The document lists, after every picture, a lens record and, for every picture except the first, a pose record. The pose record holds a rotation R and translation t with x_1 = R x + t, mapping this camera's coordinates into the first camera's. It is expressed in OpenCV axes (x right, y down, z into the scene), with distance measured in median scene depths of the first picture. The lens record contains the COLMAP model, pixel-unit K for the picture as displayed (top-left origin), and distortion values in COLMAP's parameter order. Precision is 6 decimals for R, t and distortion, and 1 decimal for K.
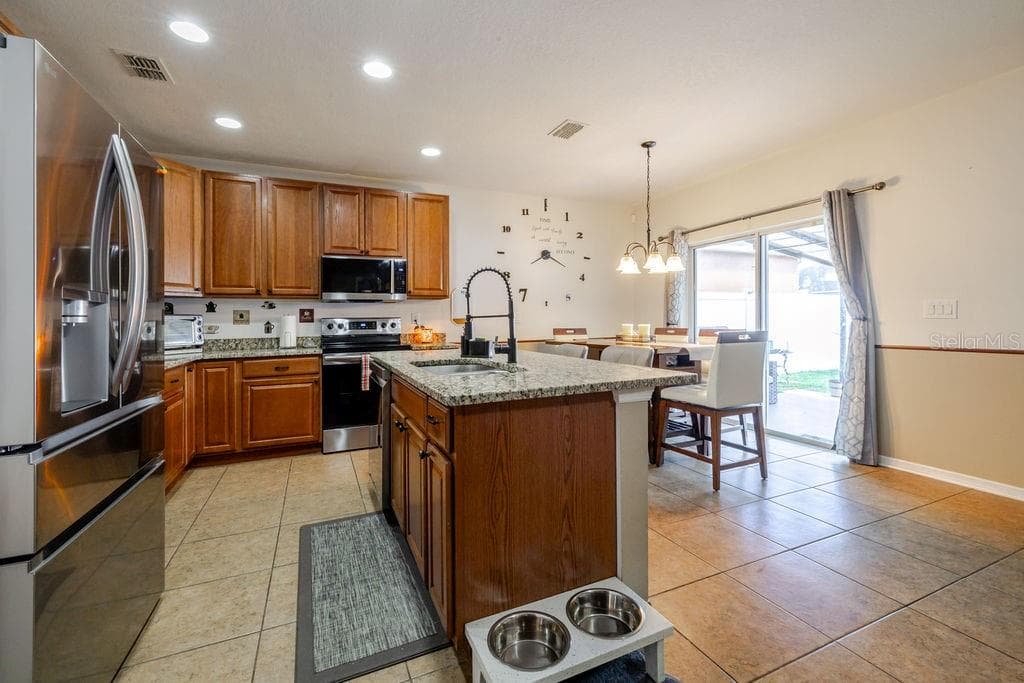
lens RADIAL K [[436.5, 0, 509.5], [0, 436.5, 322.7], [0, 0, 1]] dist [0.001658, 0.001038]
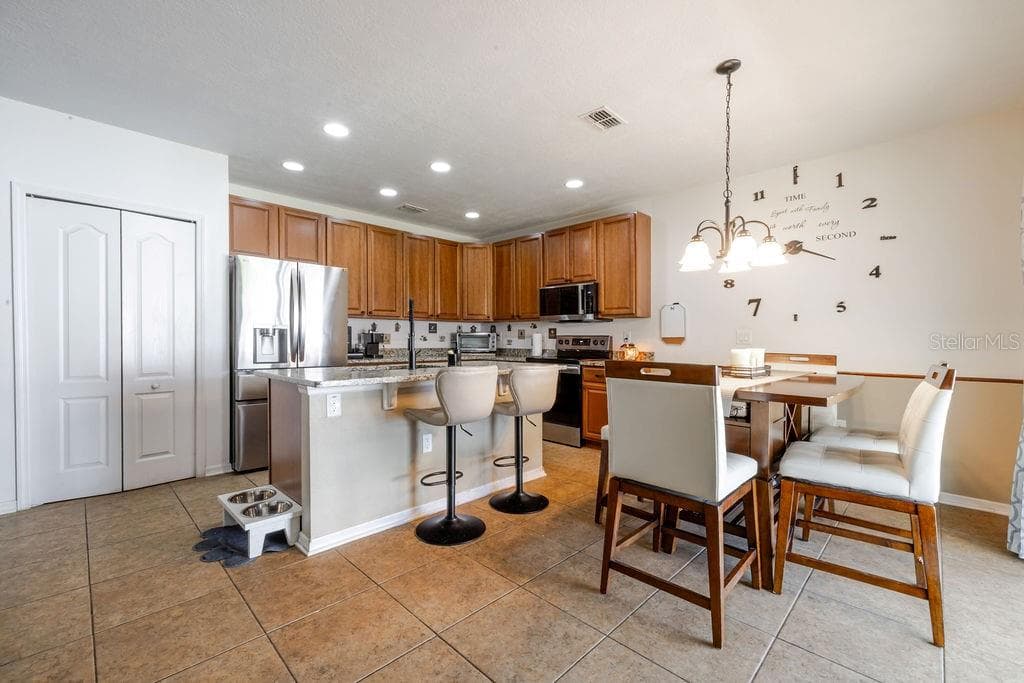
lens RADIAL K [[436.5, 0, 517.7], [0, 436.5, 340.6], [0, 0, 1]] dist [0.001658, 0.001038]
pose [[0.368559, 0.019357, -0.929403, 0.727812], [-0.018743, 0.999735, 0.013389, -0.010671], [0.929416, 0.012486, 0.368824, 0.431676]]
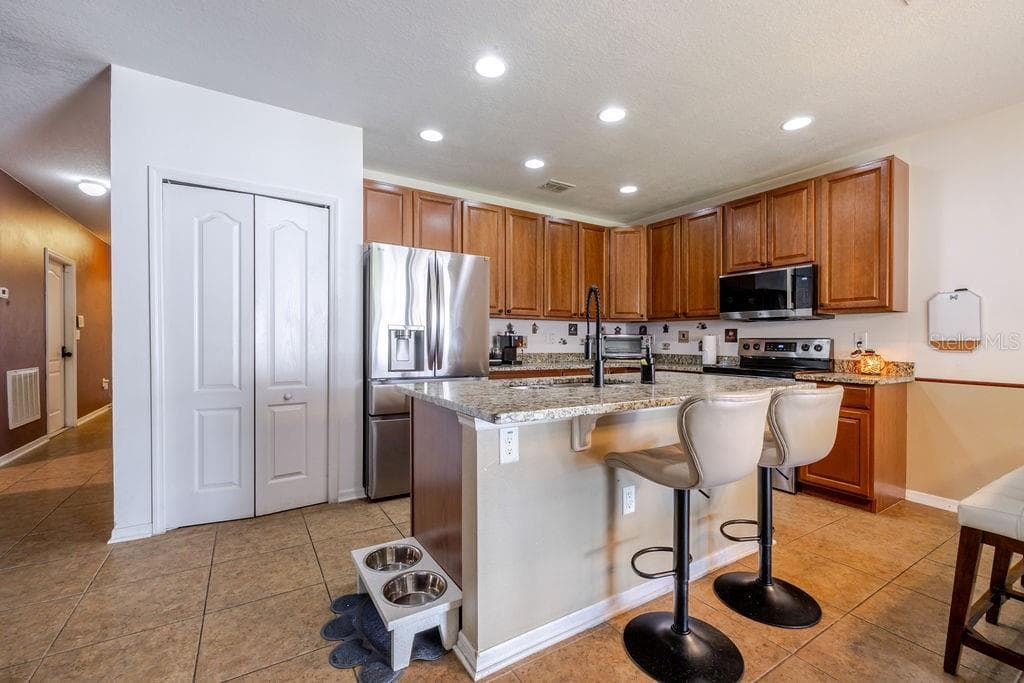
lens RADIAL K [[436.5, 0, 515.7], [0, 436.5, 341.1], [0, 0, 1]] dist [0.001658, 0.001038]
pose [[0.140314, 0.014913, -0.989995, 0.479312], [-0.017343, 0.999770, 0.012602, -0.007497], [0.989955, 0.015401, 0.140540, 0.371654]]
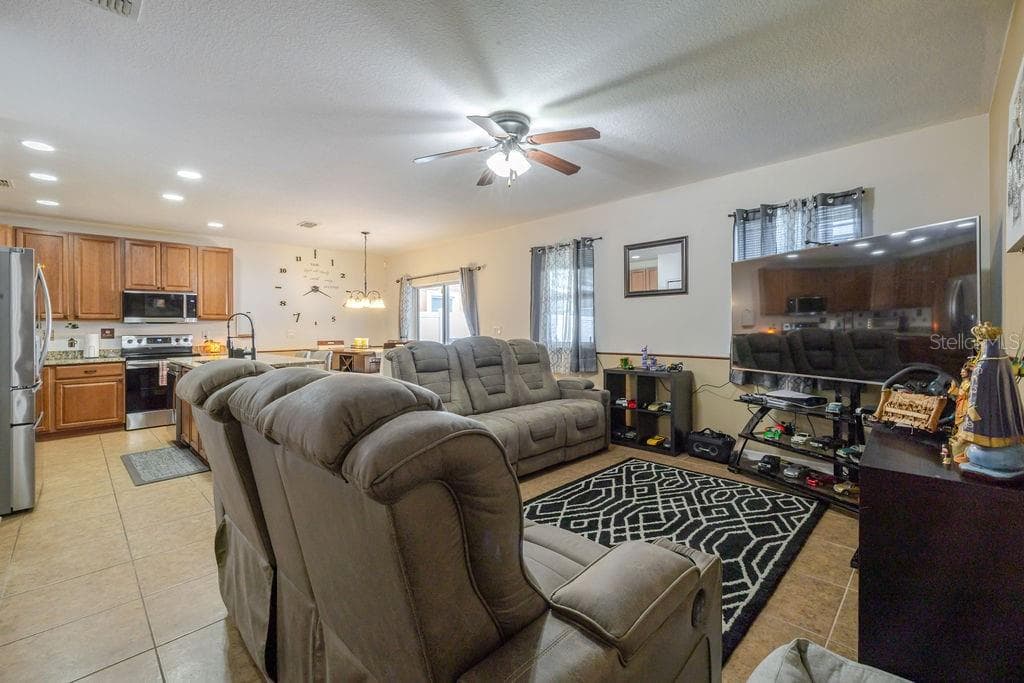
lens RADIAL K [[436.5, 0, 509.6], [0, 436.5, 331.6], [0, 0, 1]] dist [0.001658, 0.001038]
pose [[0.932881, -0.002476, 0.360177, 0.205642], [0.003298, 0.999993, -0.001667, -0.016438], [-0.360170, 0.002743, 0.932883, -0.708579]]
